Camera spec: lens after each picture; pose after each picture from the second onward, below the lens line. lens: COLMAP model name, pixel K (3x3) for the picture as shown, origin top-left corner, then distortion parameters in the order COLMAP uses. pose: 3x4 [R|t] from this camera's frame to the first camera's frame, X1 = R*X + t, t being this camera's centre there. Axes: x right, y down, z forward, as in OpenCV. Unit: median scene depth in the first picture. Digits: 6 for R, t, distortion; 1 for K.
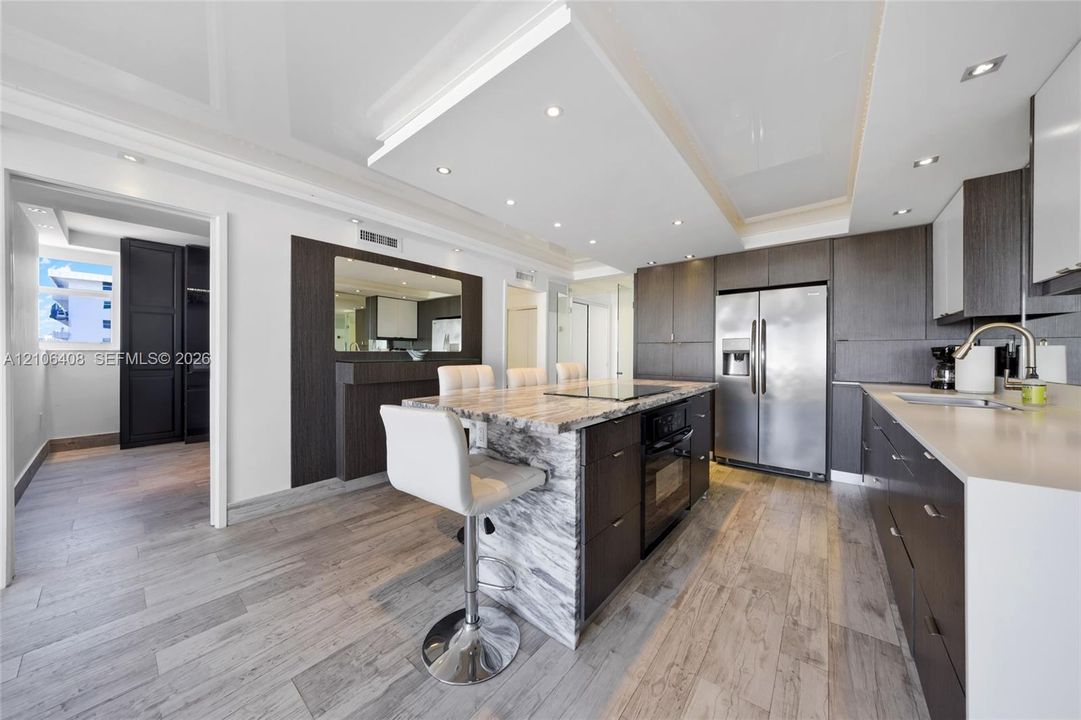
lens RADIAL K [[353.1, 0, 533.5], [0, 353.1, 361.5], [0, 0, 1]] dist [-0.001197, -0.000034]
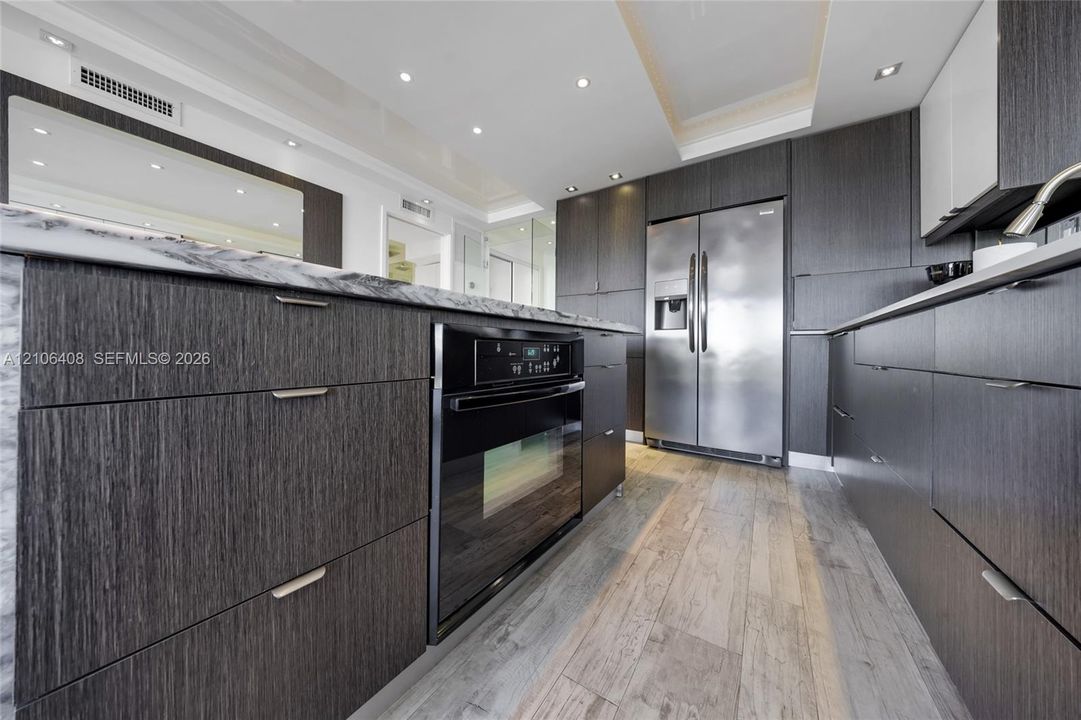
lens RADIAL K [[342.0, 0, 543.4], [0, 342.0, 351.3], [0, 0, 1]] dist [0.000899, 0.000036]
pose [[0.993282, 0.017744, 0.114351, 0.261571], [-0.014734, 0.999524, -0.027113, 0.132627], [-0.114777, 0.025246, 0.993070, 0.362714]]
